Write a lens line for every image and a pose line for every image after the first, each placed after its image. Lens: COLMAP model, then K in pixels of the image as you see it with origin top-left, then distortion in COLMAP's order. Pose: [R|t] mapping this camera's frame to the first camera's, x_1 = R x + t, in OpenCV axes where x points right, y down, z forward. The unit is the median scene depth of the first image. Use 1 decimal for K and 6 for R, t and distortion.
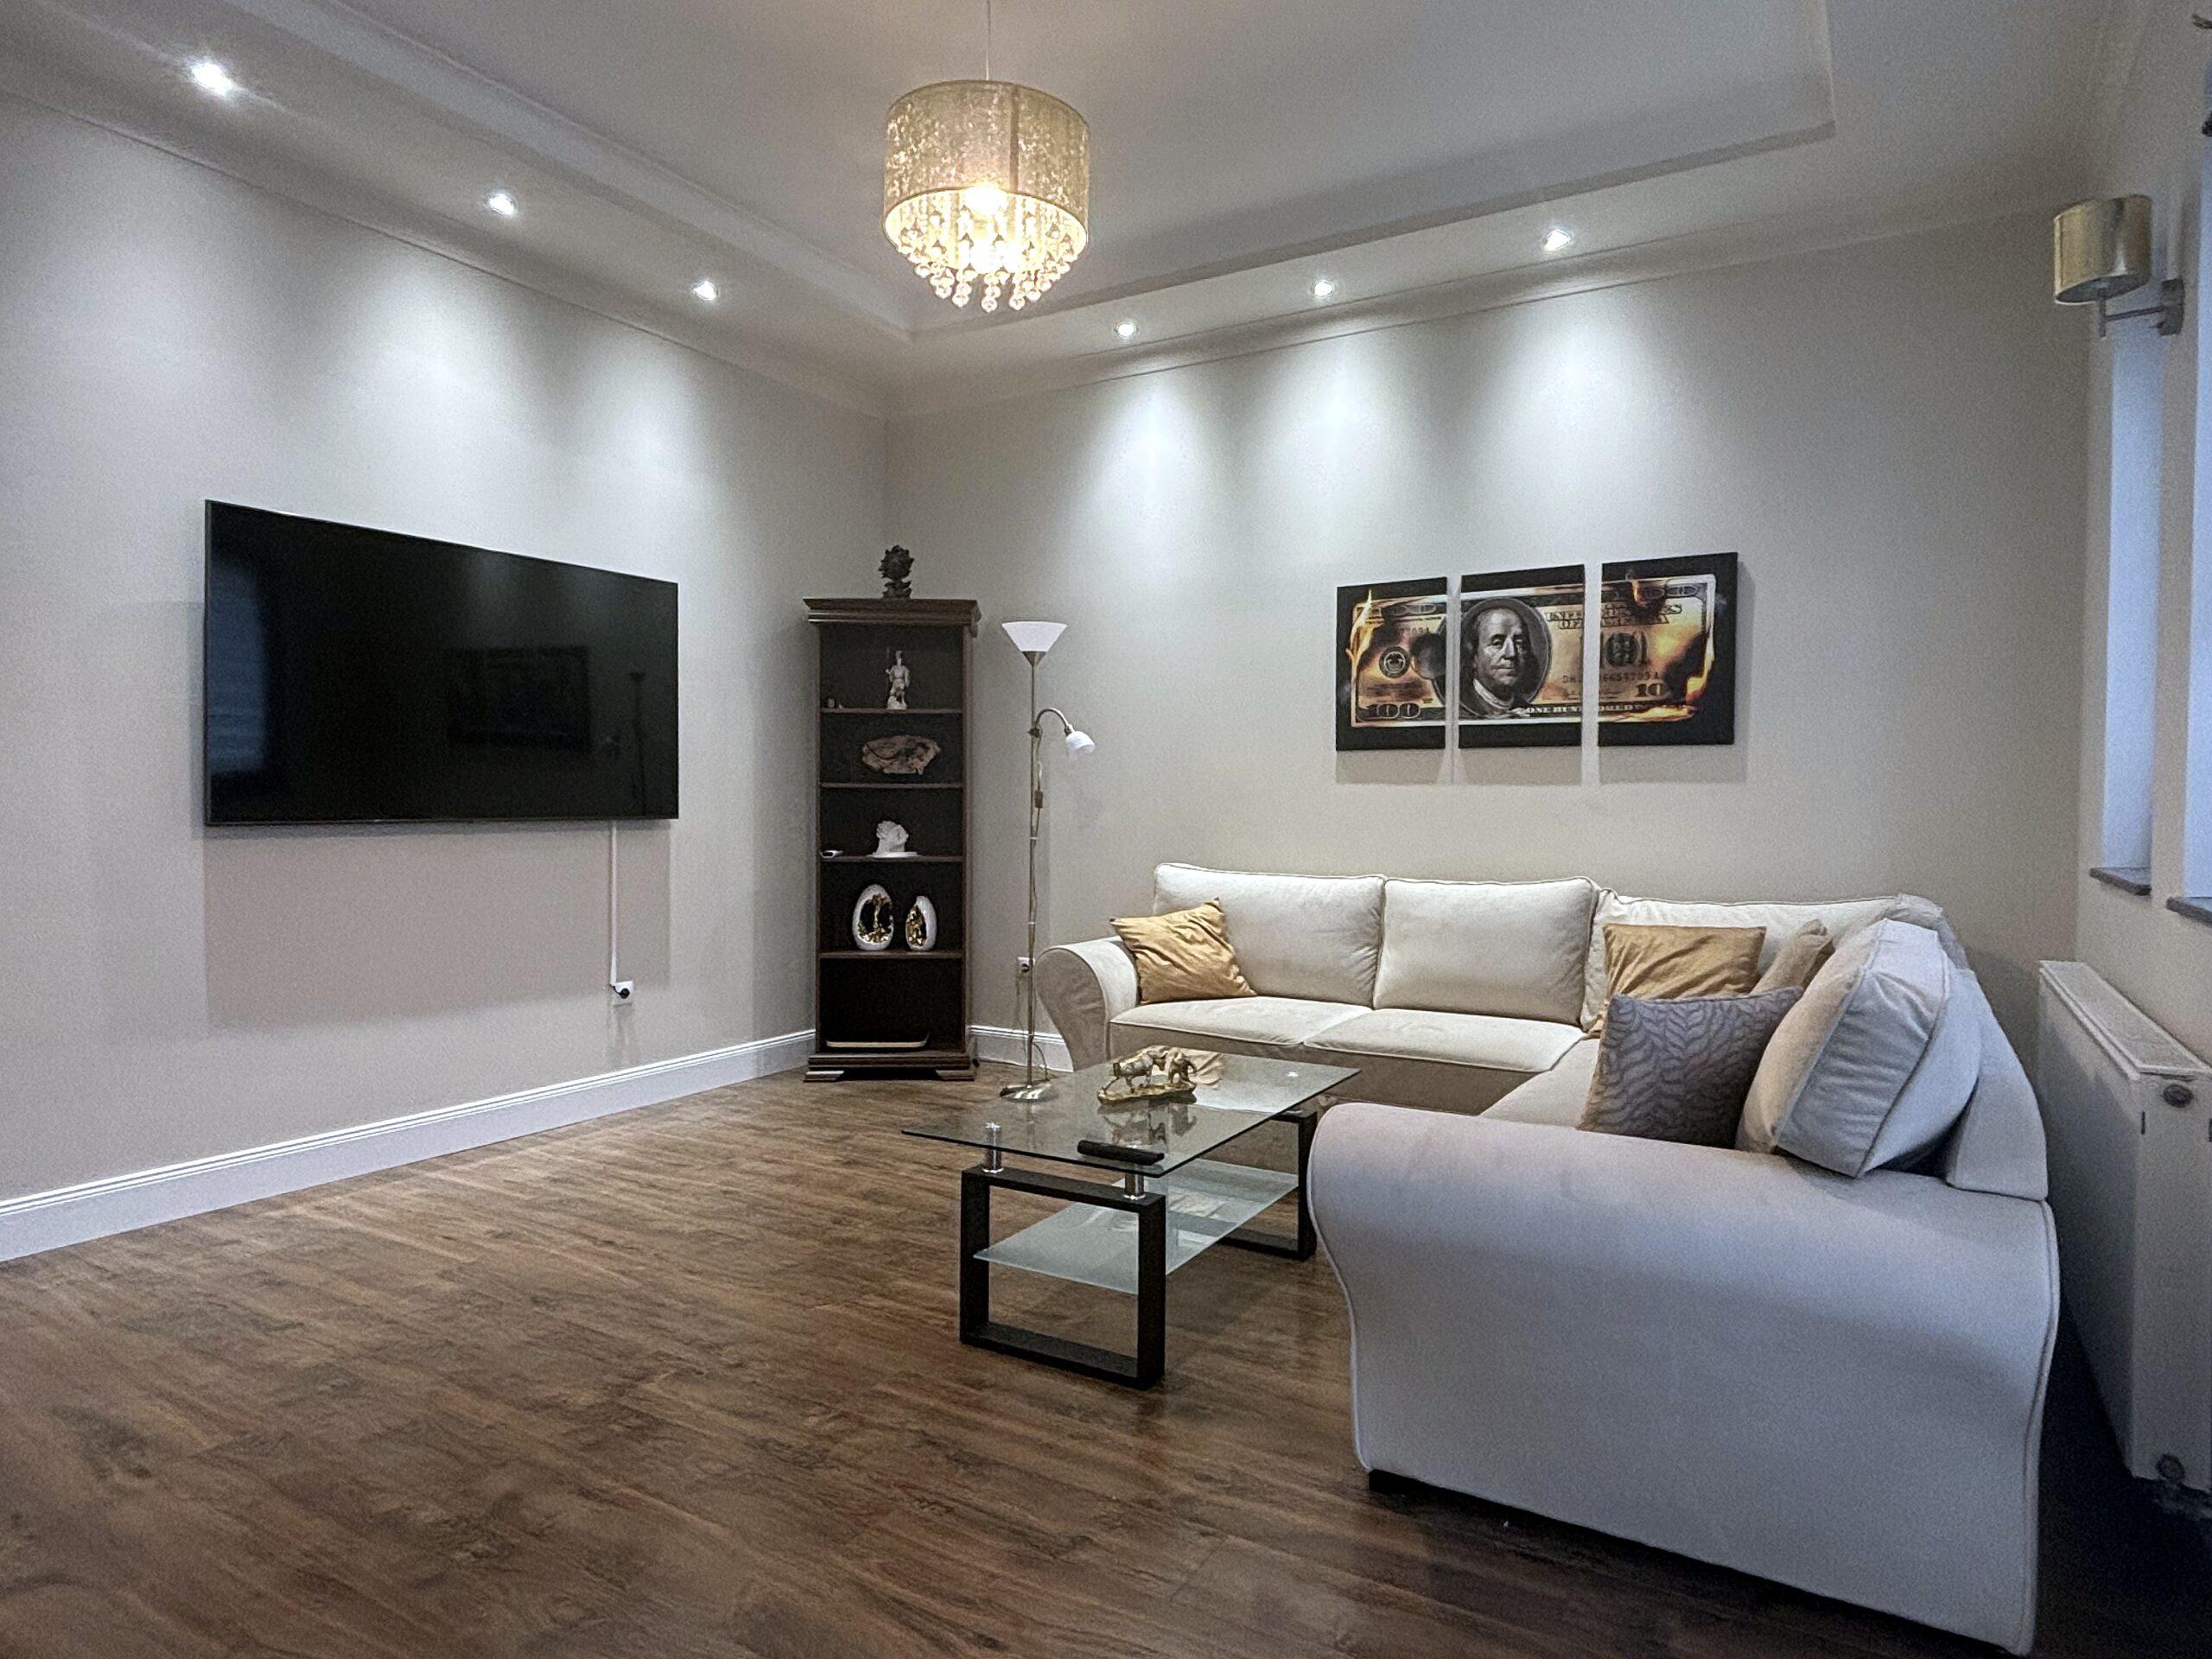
lens RADIAL K [[1300.5, 0, 1105.9], [0, 1300.5, 821.8], [0, 0, 1]] dist [0.014862, -0.019166]
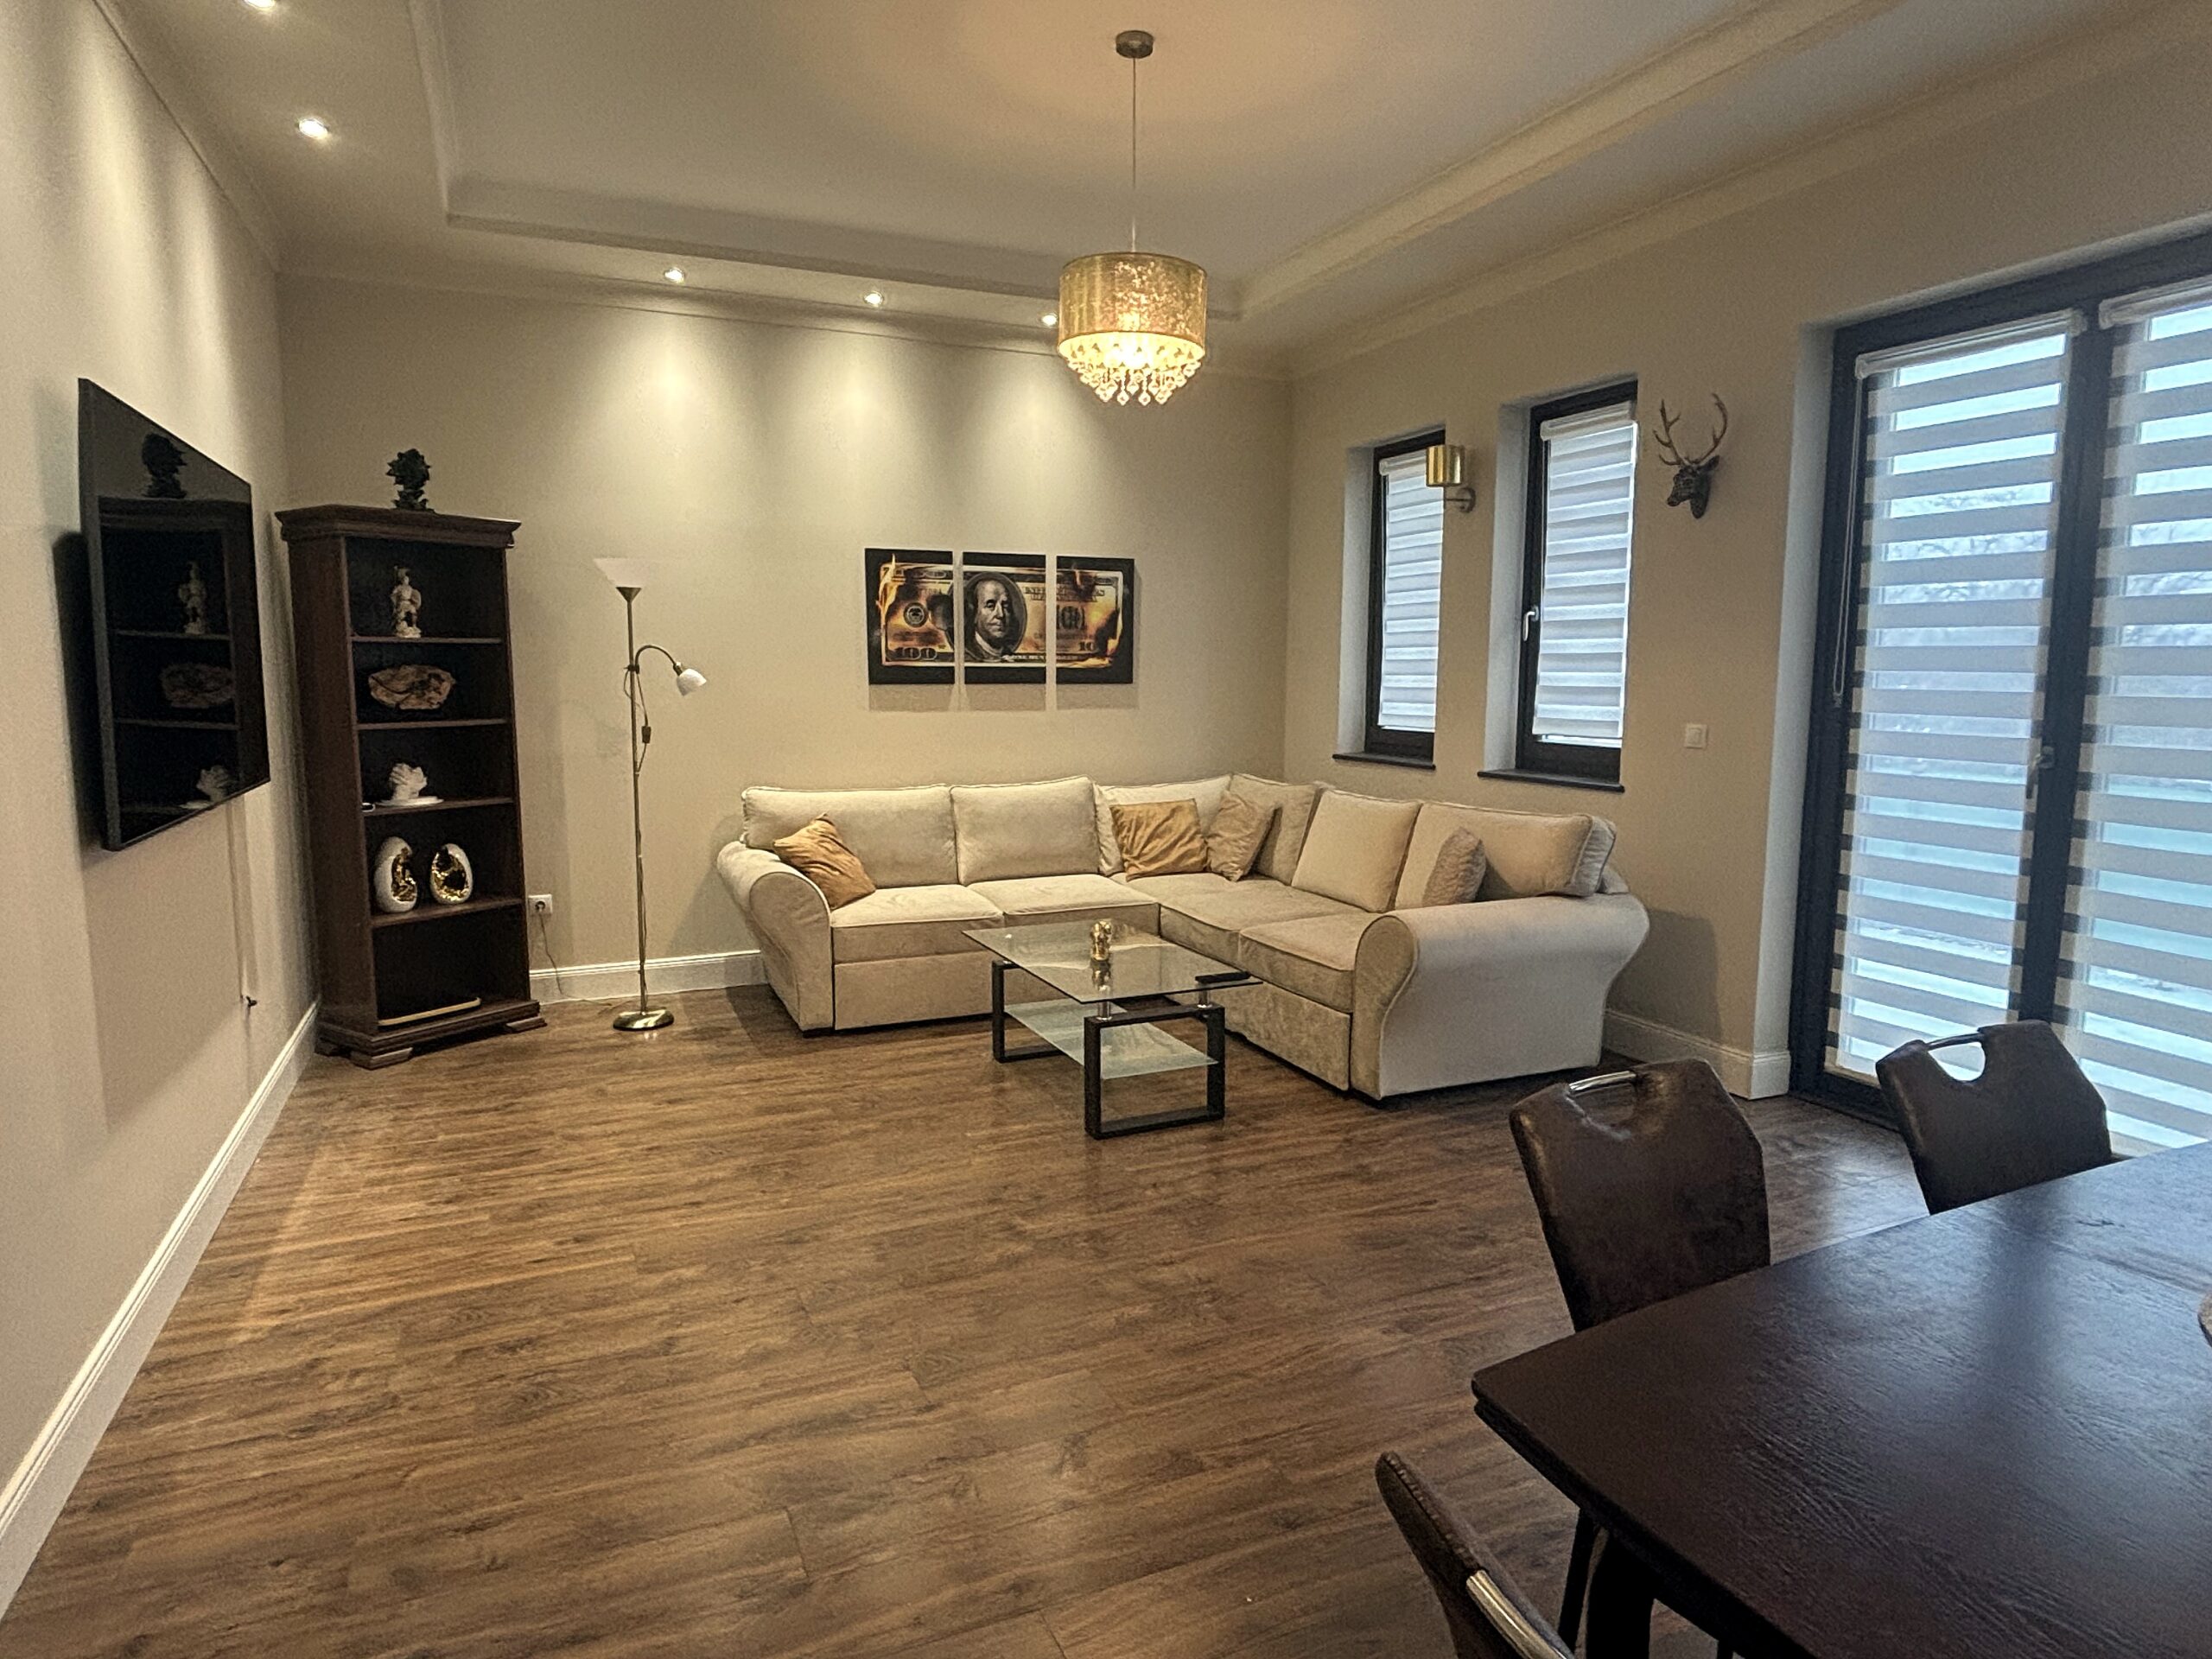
lens RADIAL K [[1300.5, 0, 1108.4], [0, 1300.5, 816.6], [0, 0, 1]] dist [0.014862, -0.019166]
pose [[0.567580, -0.097801, 0.817489, -0.774019], [0.014937, 0.993979, 0.108545, -0.066596], [-0.823183, -0.049397, 0.565623, 0.128968]]
